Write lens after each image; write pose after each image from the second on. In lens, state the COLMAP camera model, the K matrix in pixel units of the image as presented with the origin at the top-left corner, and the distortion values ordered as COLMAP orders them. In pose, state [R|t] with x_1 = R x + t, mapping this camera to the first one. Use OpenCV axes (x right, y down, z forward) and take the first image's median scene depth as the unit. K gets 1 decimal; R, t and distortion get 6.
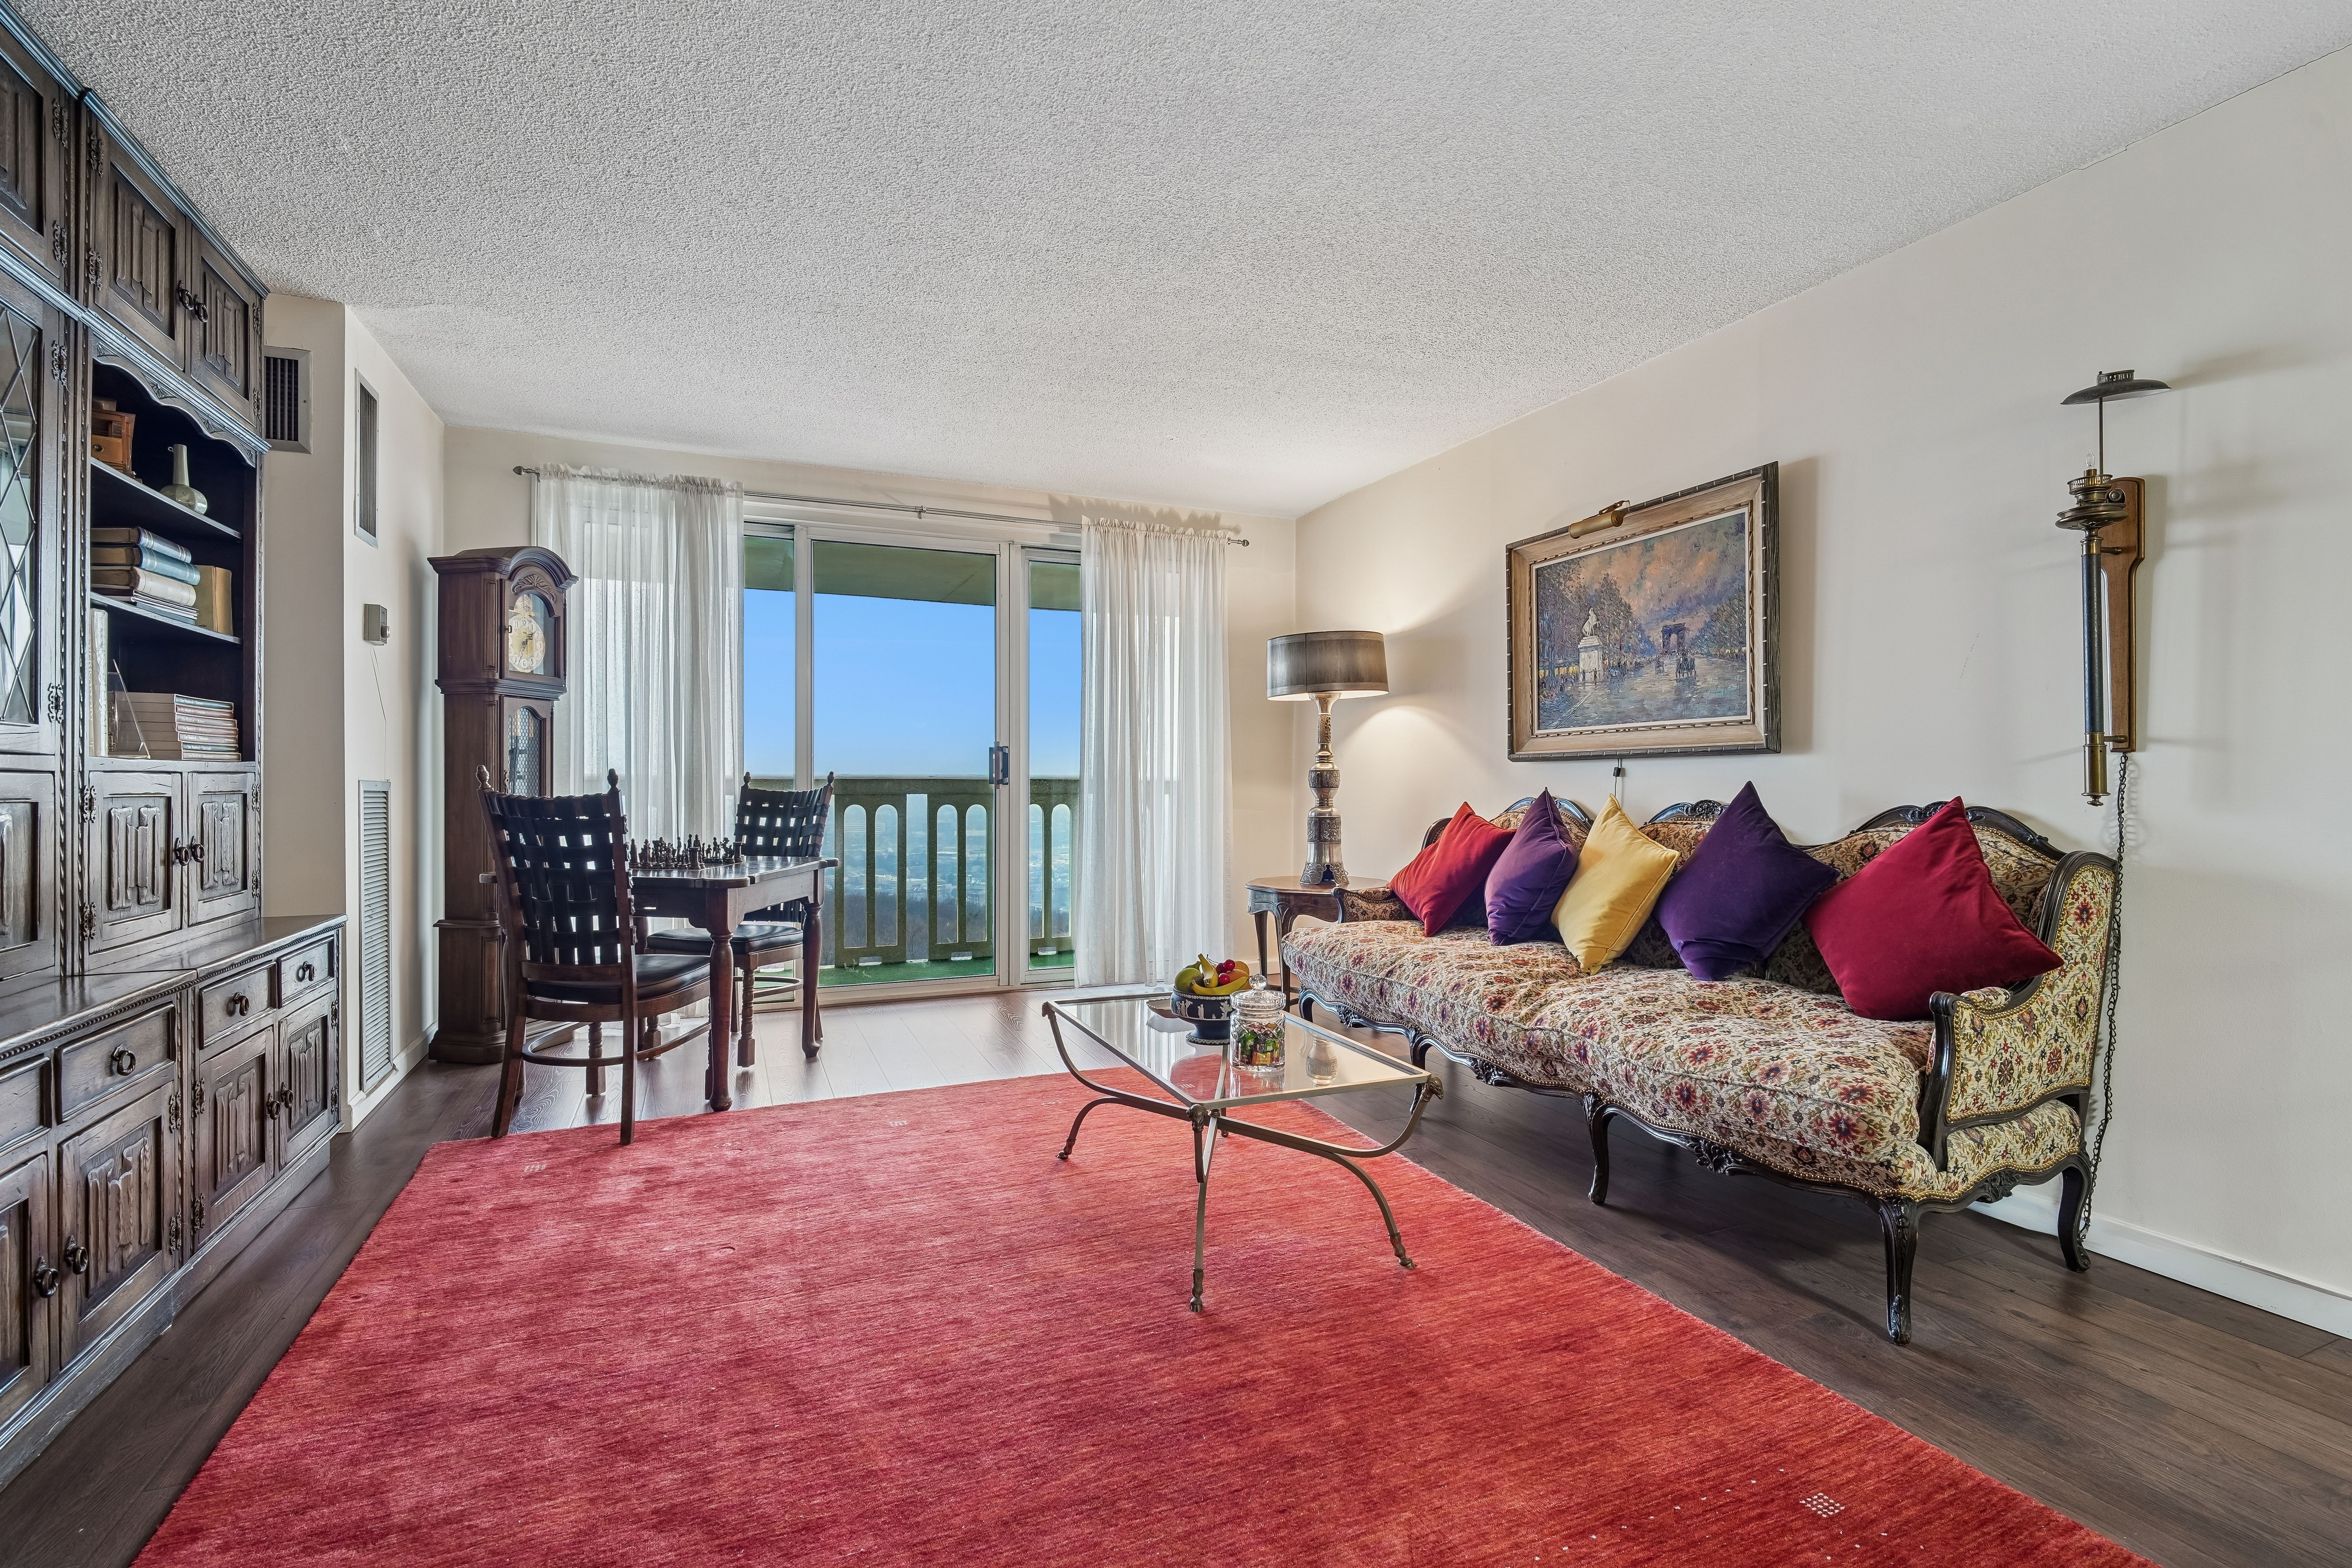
lens RADIAL K [[1095.0, 0, 1188.0], [0, 1095.0, 794.2], [0, 0, 1]] dist [0.001130, -0.008153]
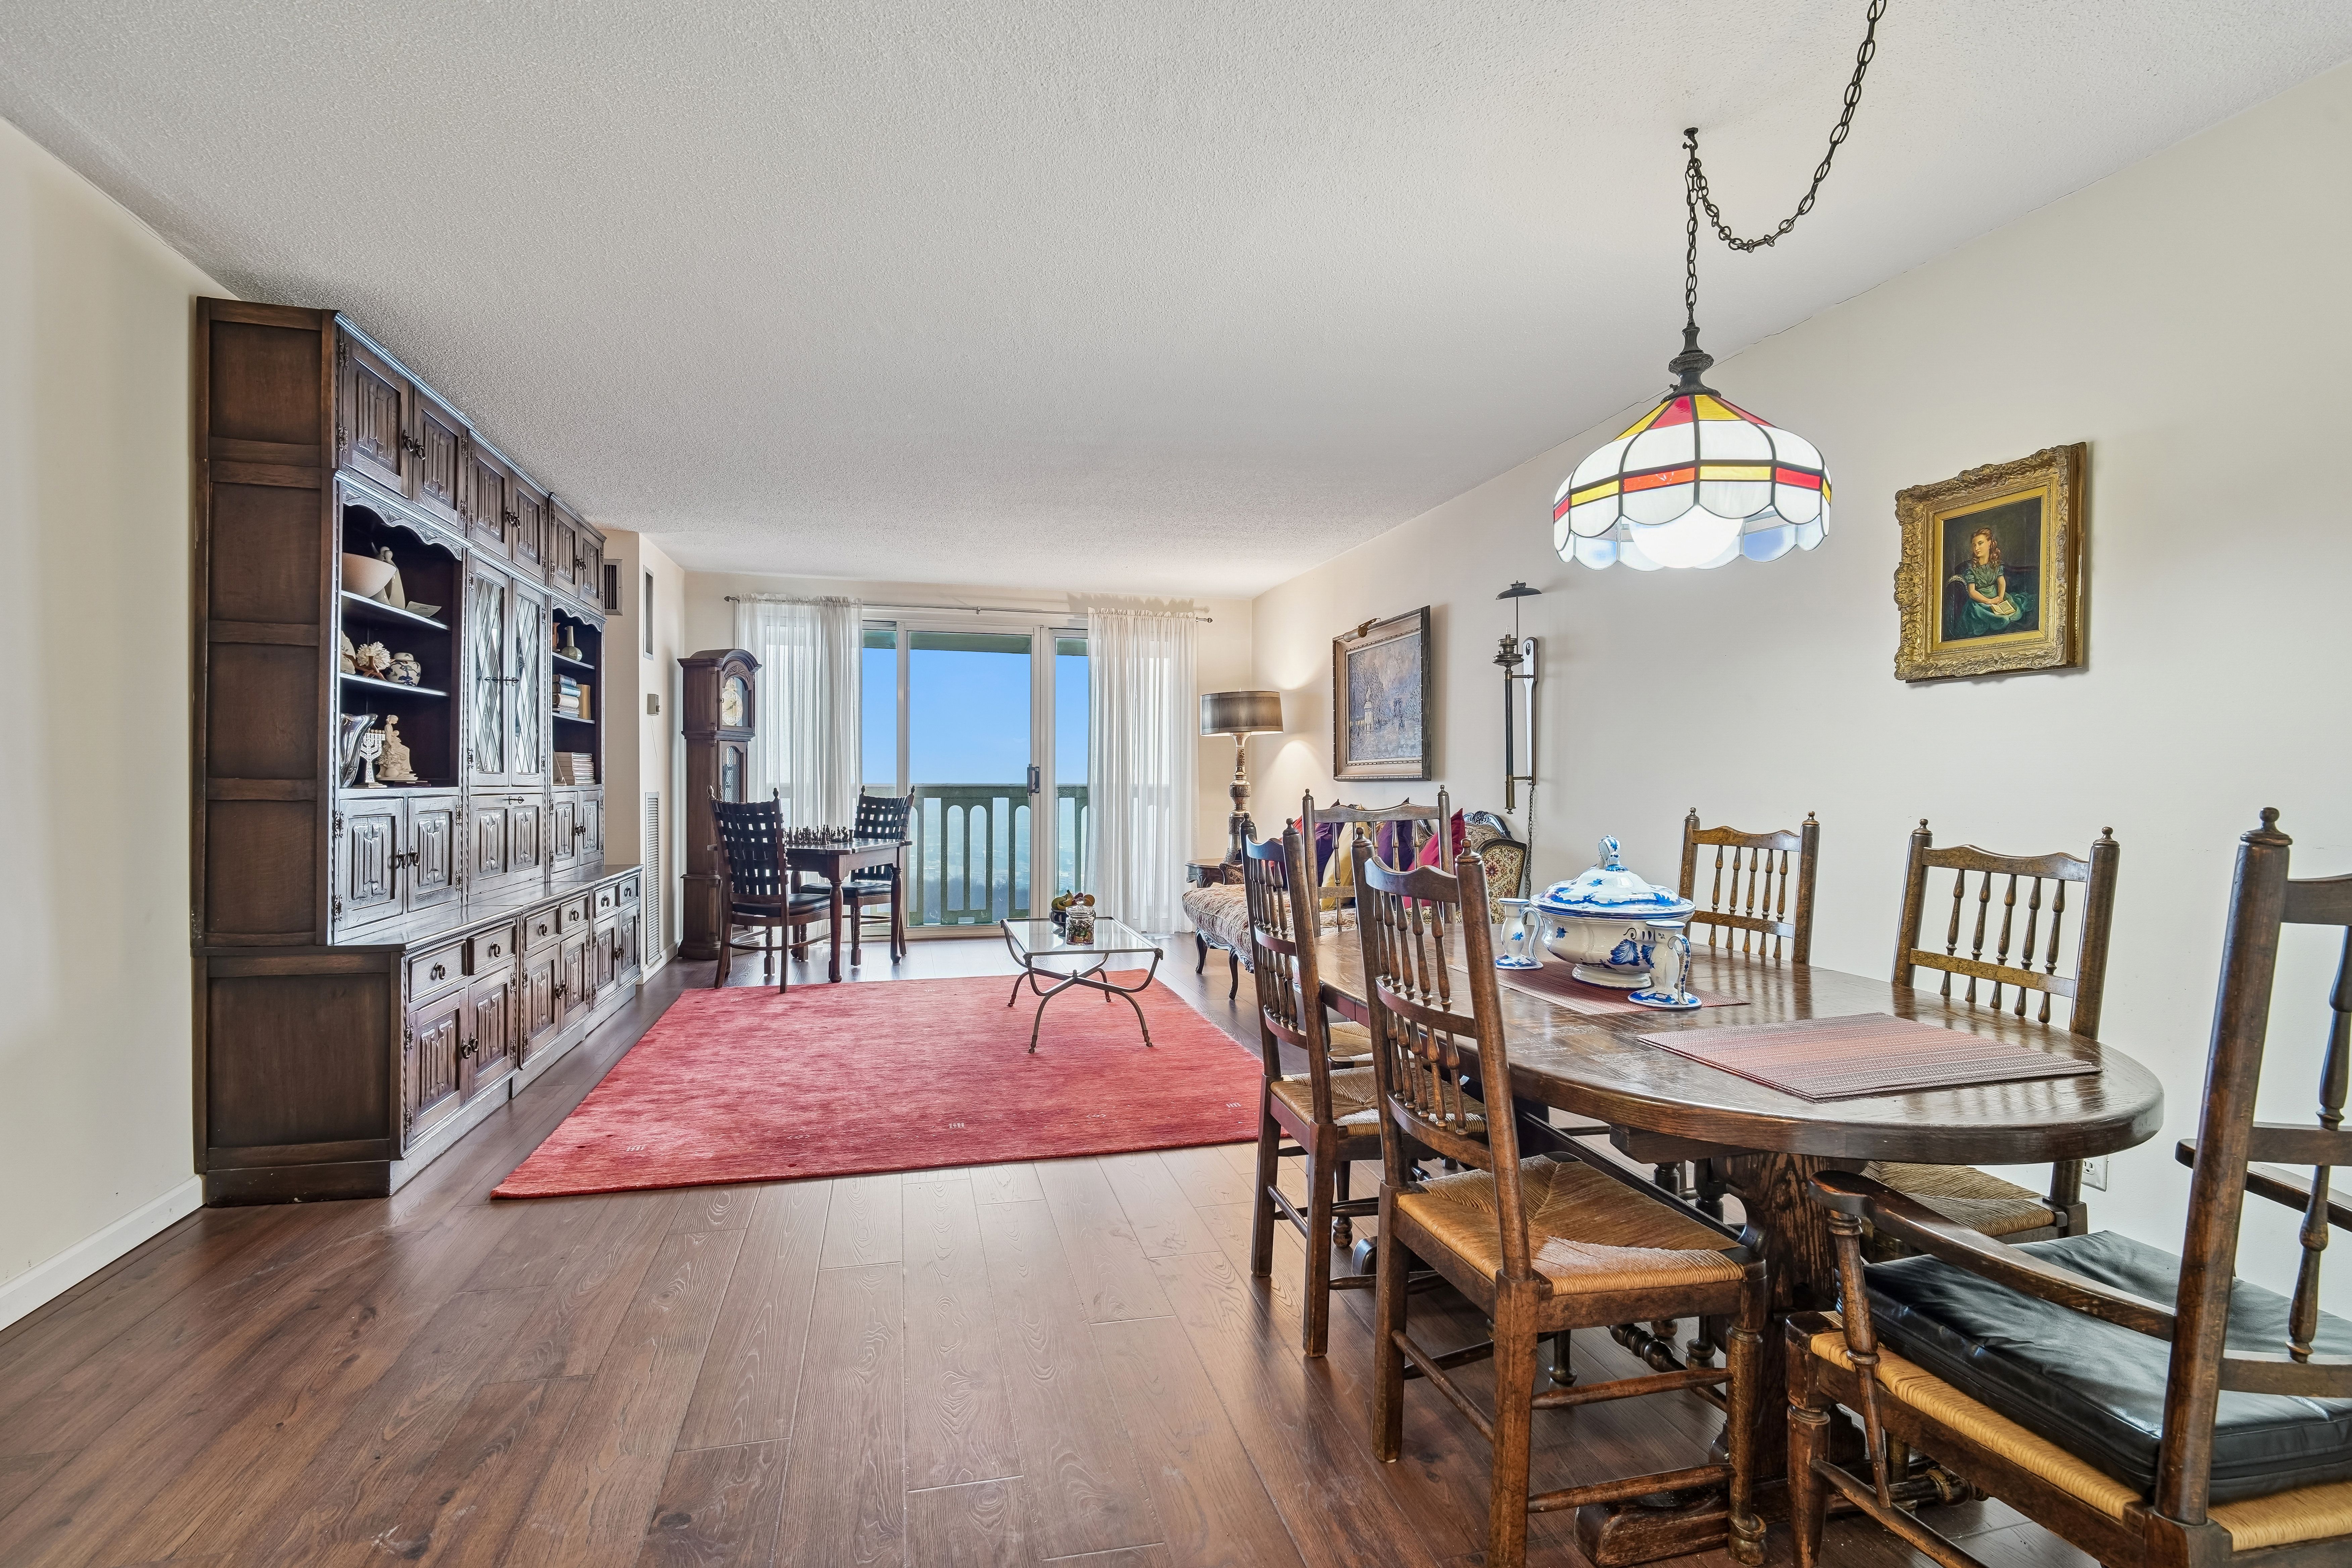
lens RADIAL K [[1095.0, 0, 1188.0], [0, 1095.0, 794.2], [0, 0, 1]] dist [0.001130, -0.008153]
pose [[0.989186, 0.004034, -0.146614, 0.381166], [-0.003767, 0.999991, 0.002099, -0.016810], [0.146621, -0.001524, 0.989192, -0.638526]]
